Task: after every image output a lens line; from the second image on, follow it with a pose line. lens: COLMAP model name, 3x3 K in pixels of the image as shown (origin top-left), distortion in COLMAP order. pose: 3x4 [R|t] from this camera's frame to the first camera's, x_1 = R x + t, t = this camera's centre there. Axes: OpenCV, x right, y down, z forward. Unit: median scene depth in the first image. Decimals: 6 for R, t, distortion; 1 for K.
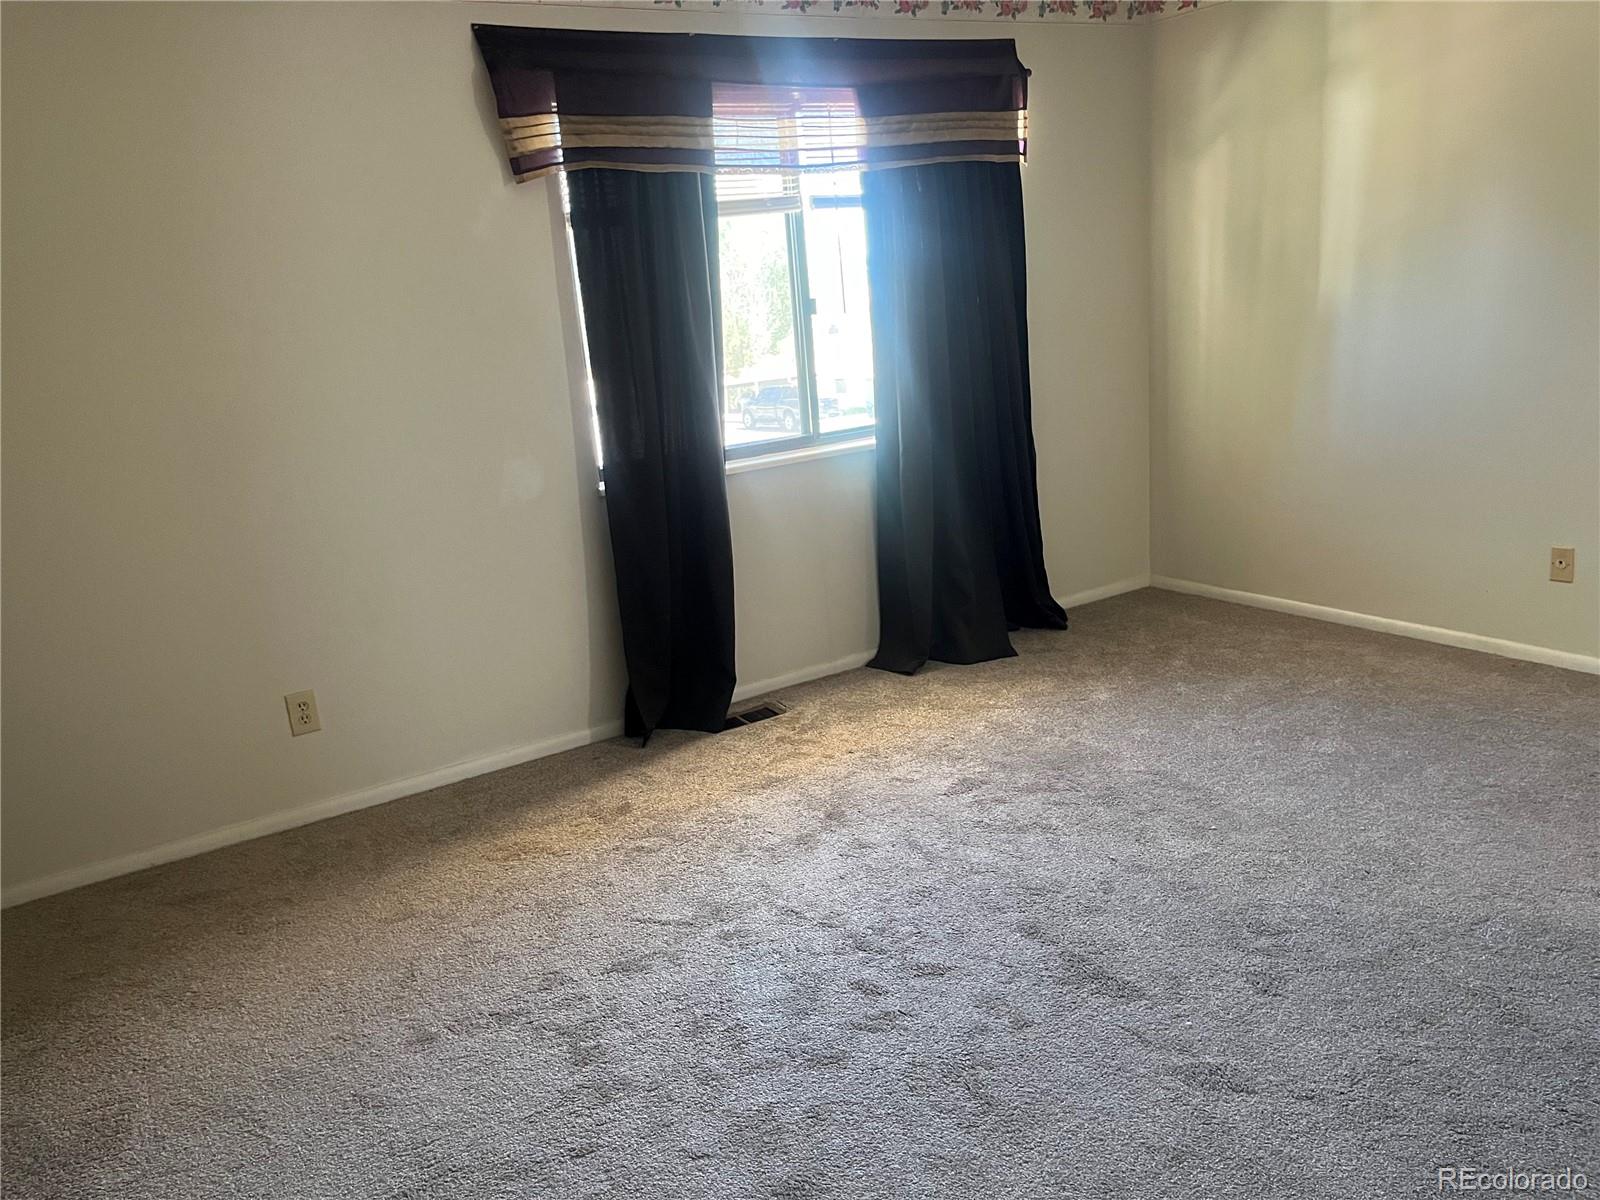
lens RADIAL K [[1250.2, 0, 800.7], [0, 1250.2, 572.5], [0, 0, 1]] dist [0.107266, -0.085822]
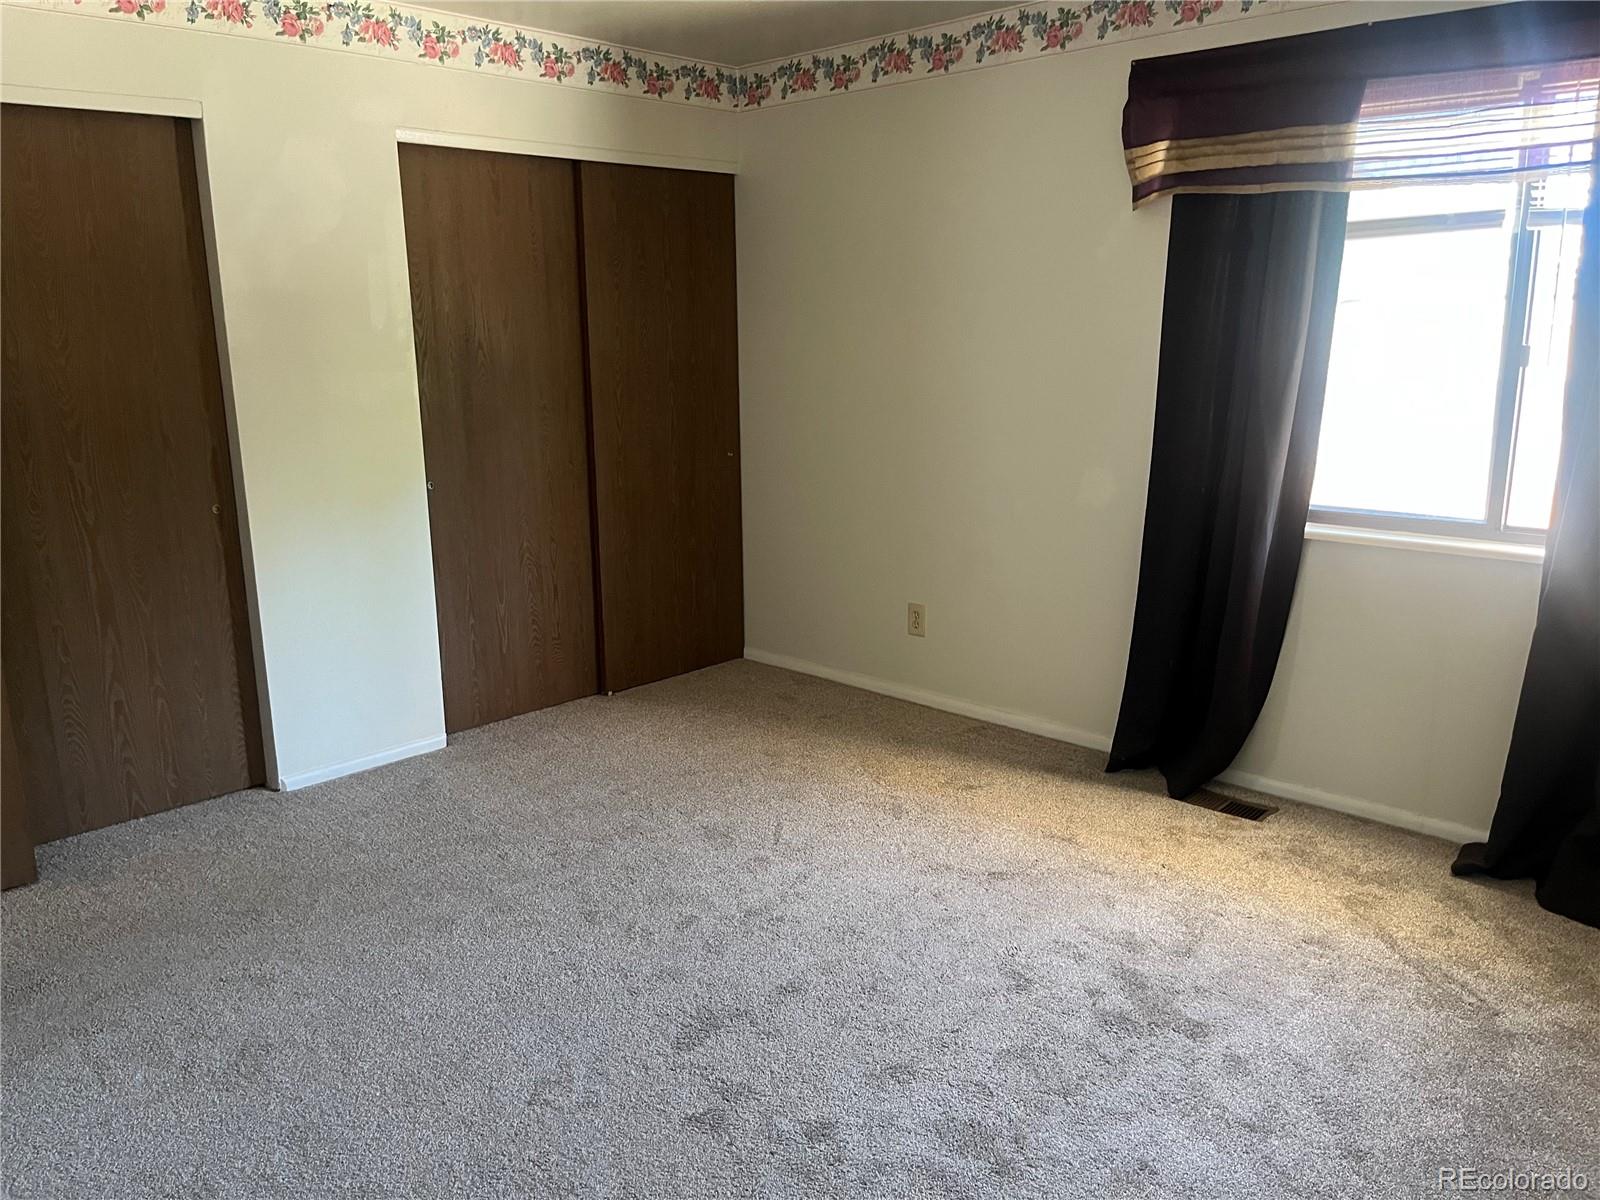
lens RADIAL K [[1214.4, 0, 799.0], [0, 1214.4, 611.1], [0, 0, 1]] dist [0.065203, -0.074200]
pose [[0.240312, 0.306532, -0.921026, 0.695762], [-0.227090, 0.940254, 0.253679, -0.179593], [0.943758, 0.148194, 0.295565, 0.462885]]
